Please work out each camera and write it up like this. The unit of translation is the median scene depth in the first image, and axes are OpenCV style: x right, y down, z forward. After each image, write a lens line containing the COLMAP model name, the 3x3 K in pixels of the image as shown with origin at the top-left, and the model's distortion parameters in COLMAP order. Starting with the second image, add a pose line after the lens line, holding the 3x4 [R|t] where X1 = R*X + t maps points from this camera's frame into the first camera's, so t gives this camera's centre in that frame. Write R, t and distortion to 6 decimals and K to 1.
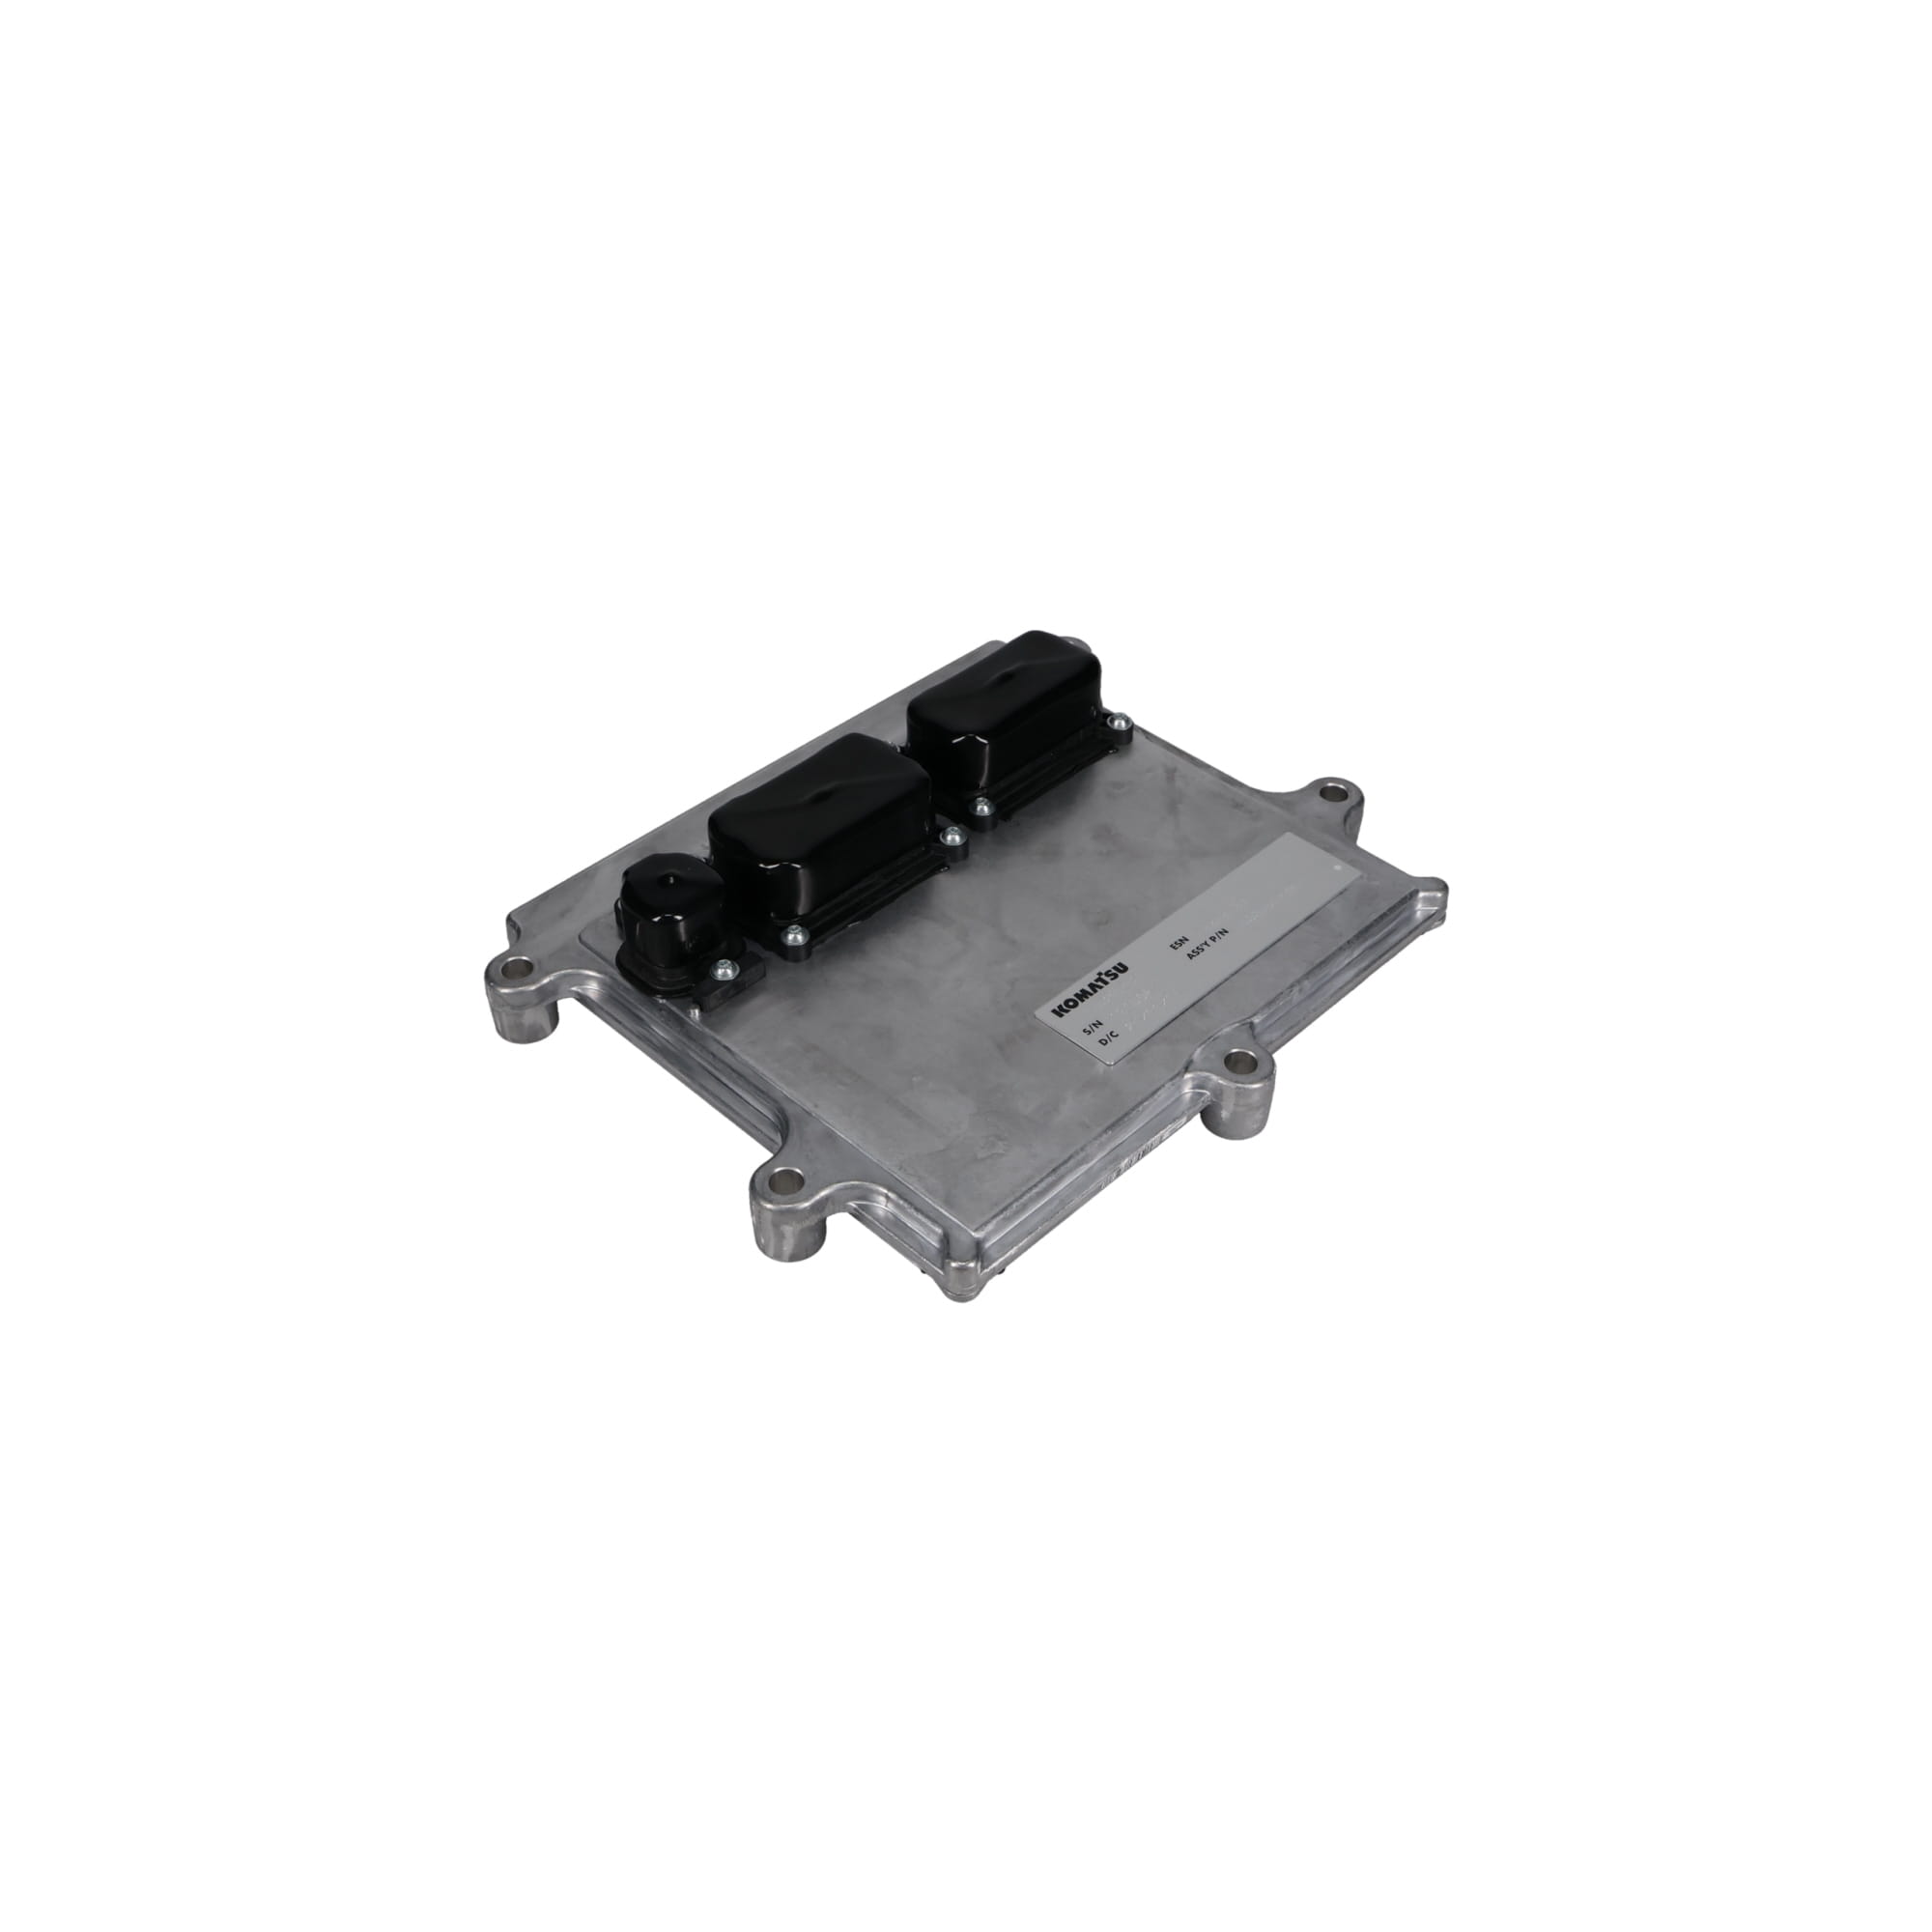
lens RADIAL K [[2051.8, 0, 923.9], [0, 2051.8, 962.5], [0, 0, 1]] dist [-0.121005, -0.000848]
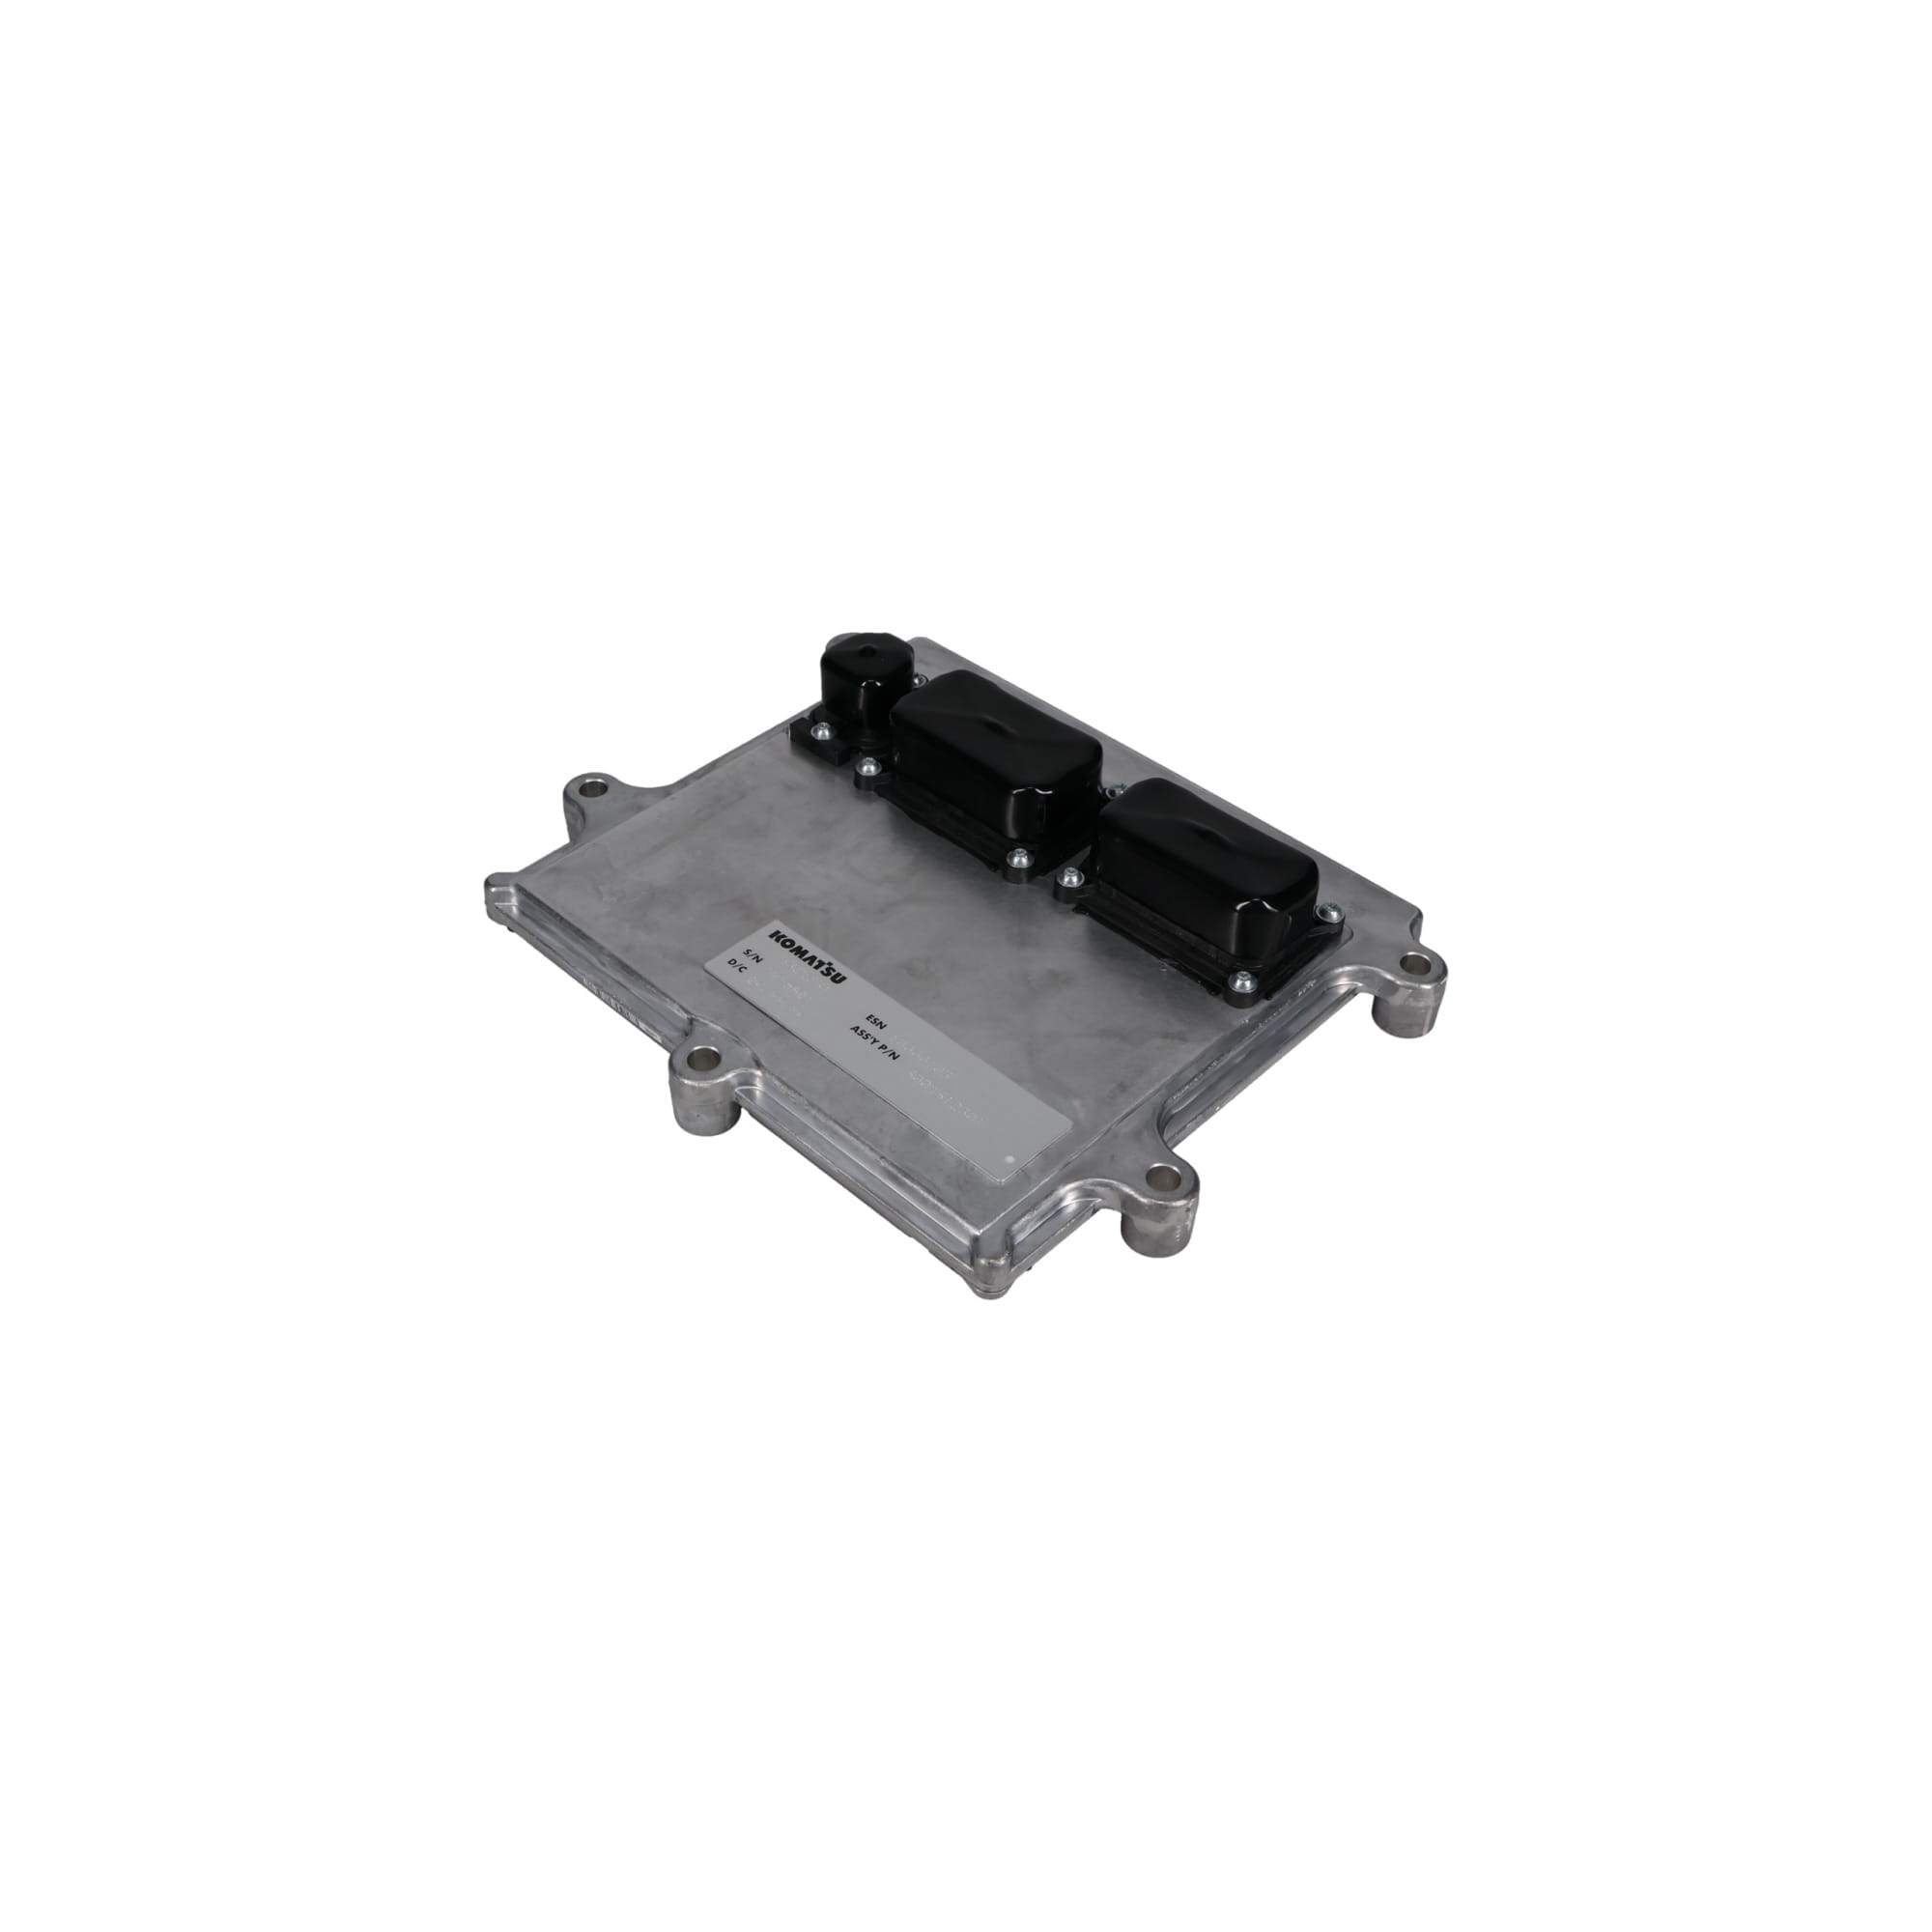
lens RADIAL K [[1962.6, 0, 904.9], [0, 1962.6, 967.9], [0, 0, 1]] dist [-0.002543, -0.000052]
pose [[0.013385, 0.680849, -0.732301, 0.794432], [-0.670816, 0.549215, 0.498366, -0.499296], [0.741503, 0.484568, 0.464076, 0.577271]]
